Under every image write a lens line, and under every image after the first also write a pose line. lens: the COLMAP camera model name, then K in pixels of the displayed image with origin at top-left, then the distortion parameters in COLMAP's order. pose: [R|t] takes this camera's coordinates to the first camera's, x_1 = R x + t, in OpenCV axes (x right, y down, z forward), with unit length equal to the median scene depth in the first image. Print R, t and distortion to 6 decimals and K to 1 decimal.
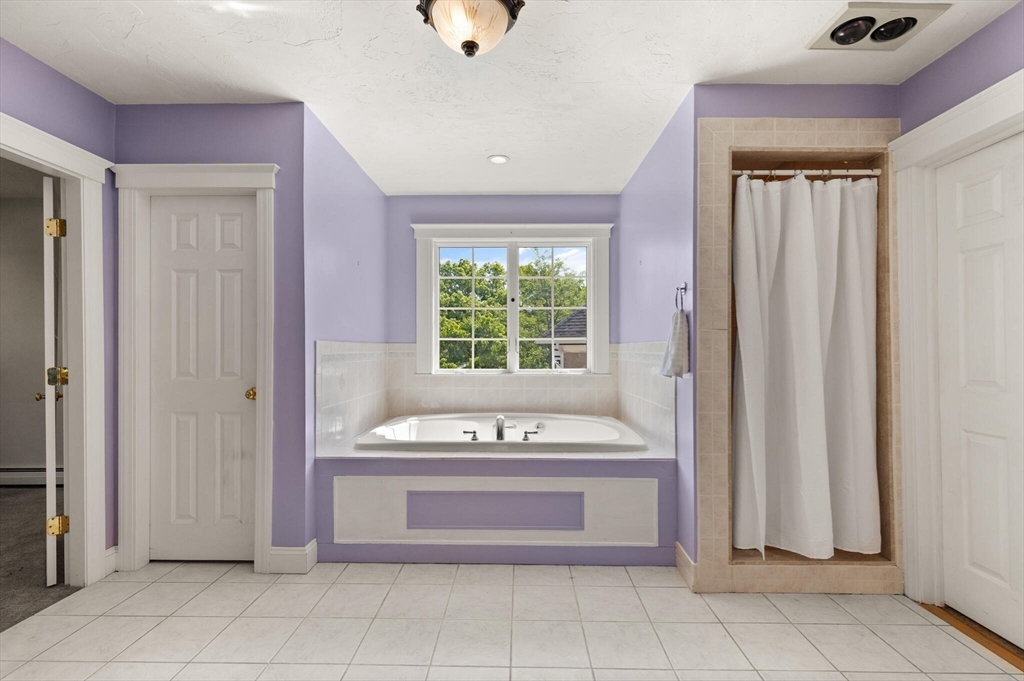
lens RADIAL K [[473.5, 0, 513.5], [0, 473.5, 344.9], [0, 0, 1]] dist [0.005768, -0.000346]
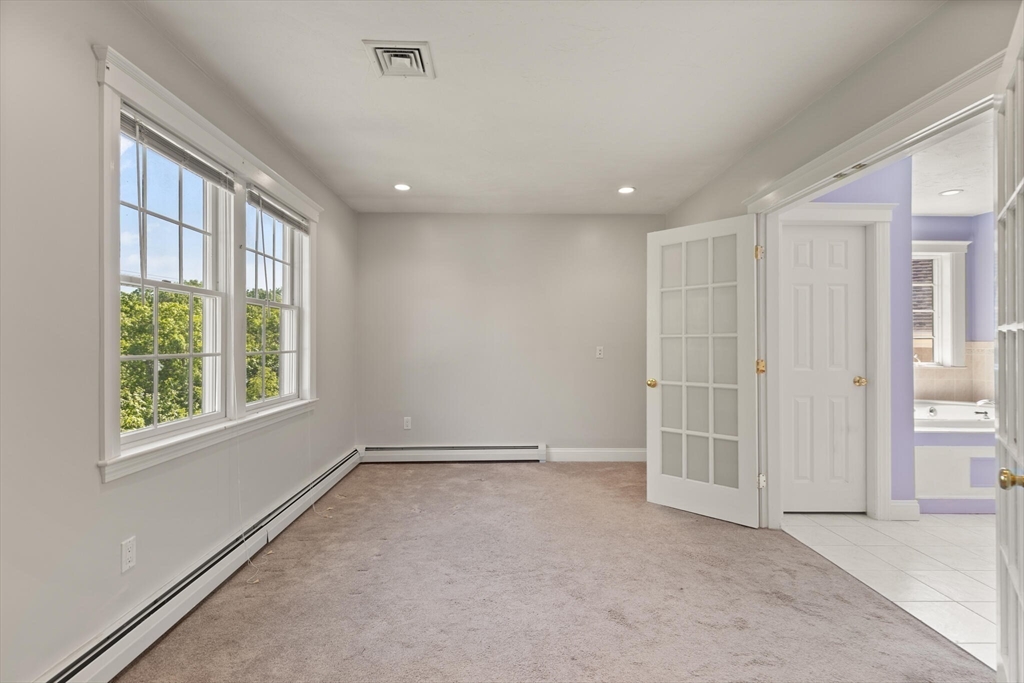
lens RADIAL K [[473.5, 0, 507.9], [0, 473.5, 337.1], [0, 0, 1]] dist [0.005768, -0.000346]
pose [[0.999464, 0.003487, 0.032558, -1.514503], [-0.003371, 0.999988, -0.003629, -0.008341], [-0.032570, 0.003517, 0.999463, -0.244419]]
